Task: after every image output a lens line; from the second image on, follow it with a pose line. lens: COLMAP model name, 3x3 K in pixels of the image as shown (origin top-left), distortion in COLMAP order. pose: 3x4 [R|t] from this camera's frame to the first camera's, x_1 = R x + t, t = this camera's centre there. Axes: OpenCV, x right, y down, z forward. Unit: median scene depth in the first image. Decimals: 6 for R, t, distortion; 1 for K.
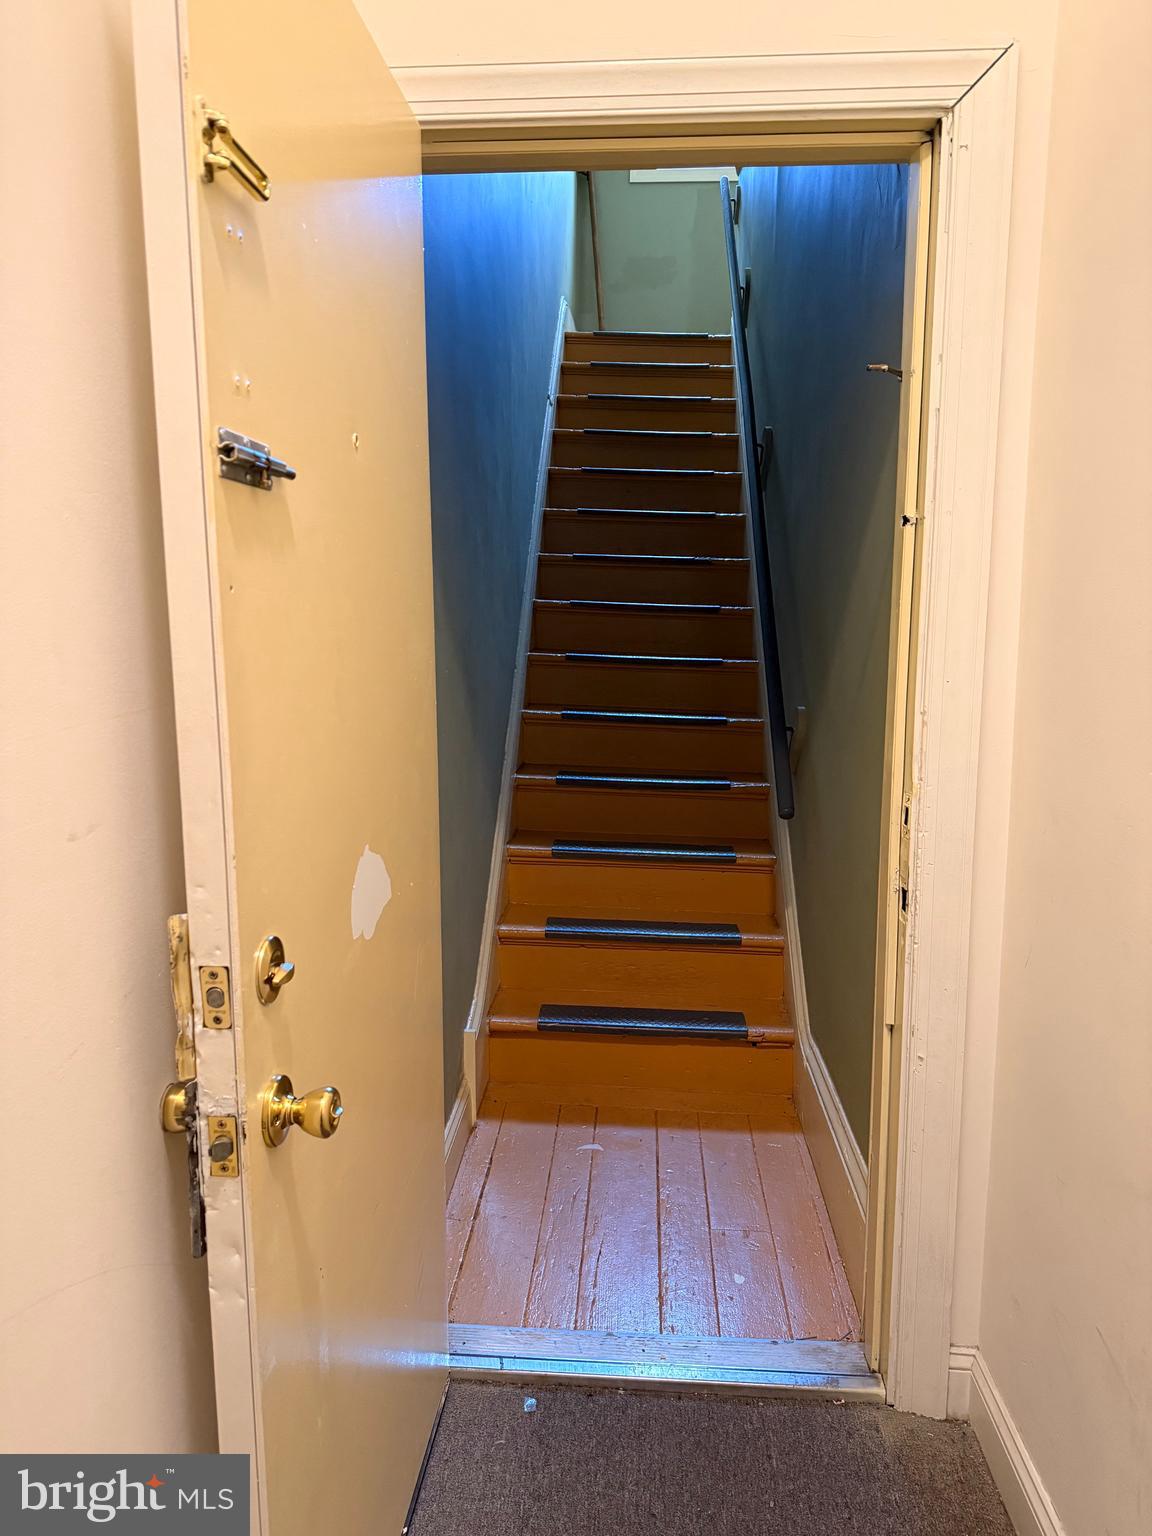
lens RADIAL K [[1063.6, 0, 570.8], [0, 1063.6, 770.3], [0, 0, 1]] dist [-0.023947, 0.000495]
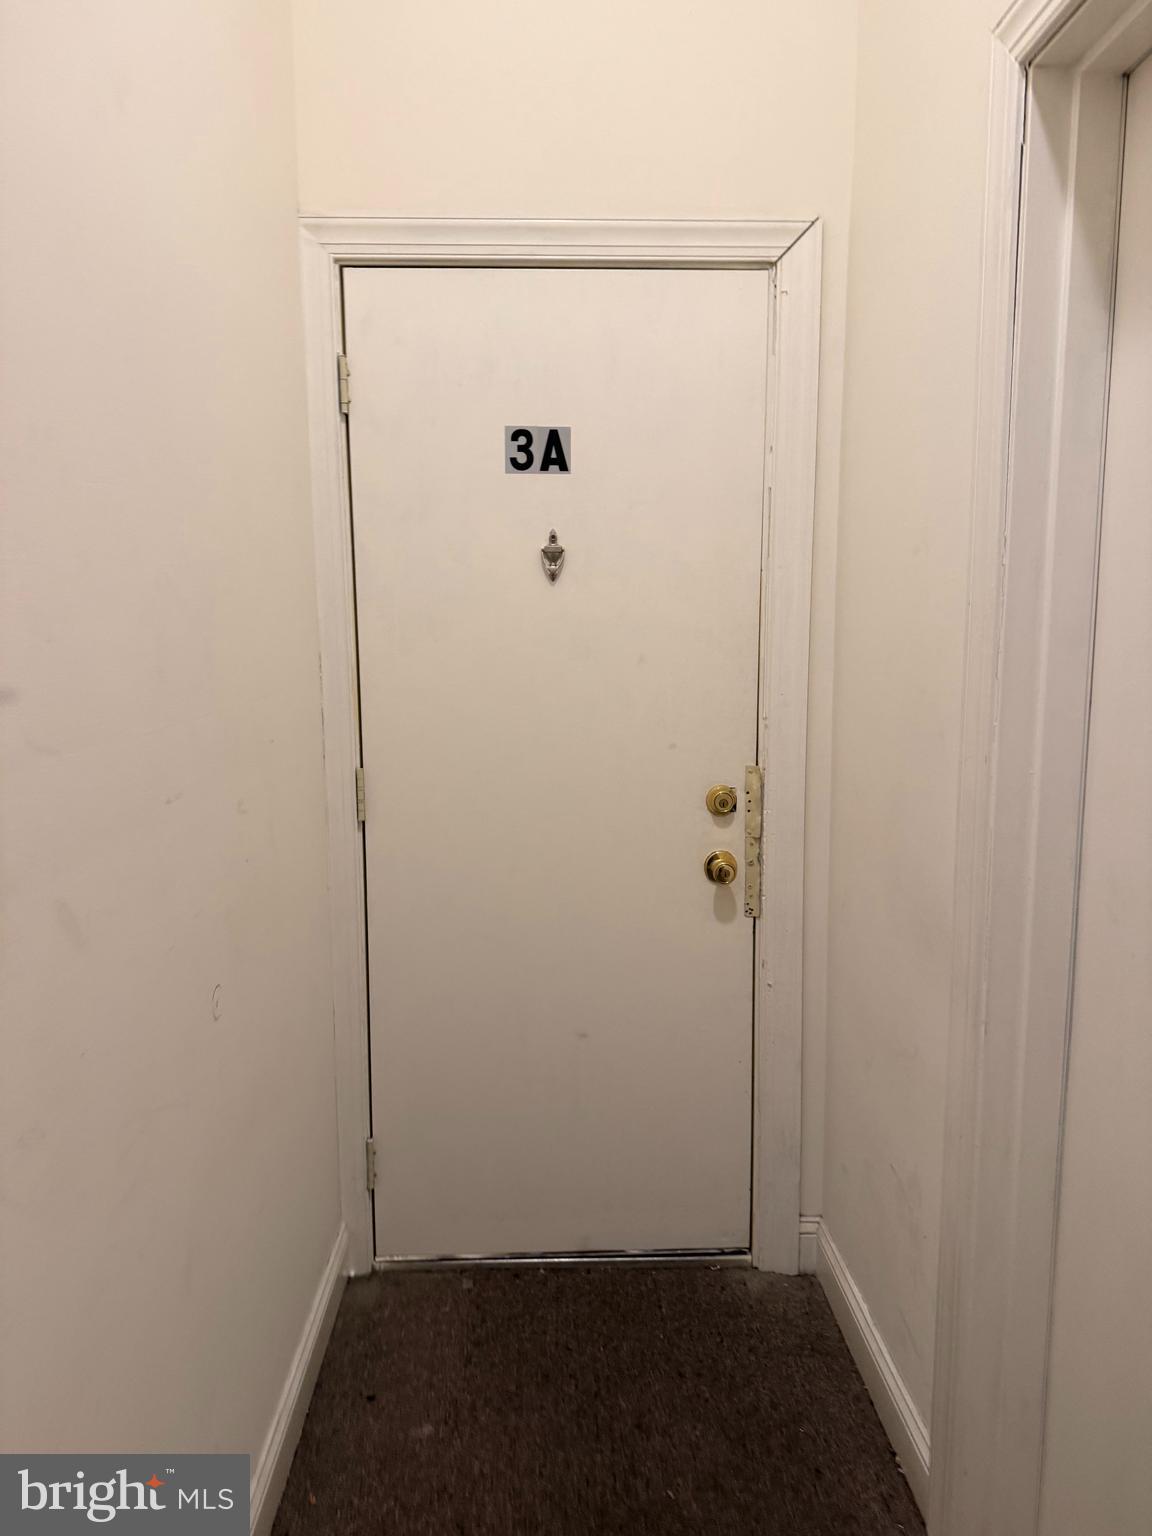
lens RADIAL K [[1063.6, 0, 579.9], [0, 1063.6, 770.5], [0, 0, 1]] dist [-0.023947, 0.000495]
pose [[0.995046, -0.015160, 0.098255, -0.022015], [0.016855, 0.999723, -0.016449, 0.026828], [-0.097978, 0.018023, 0.995025, -0.263273]]
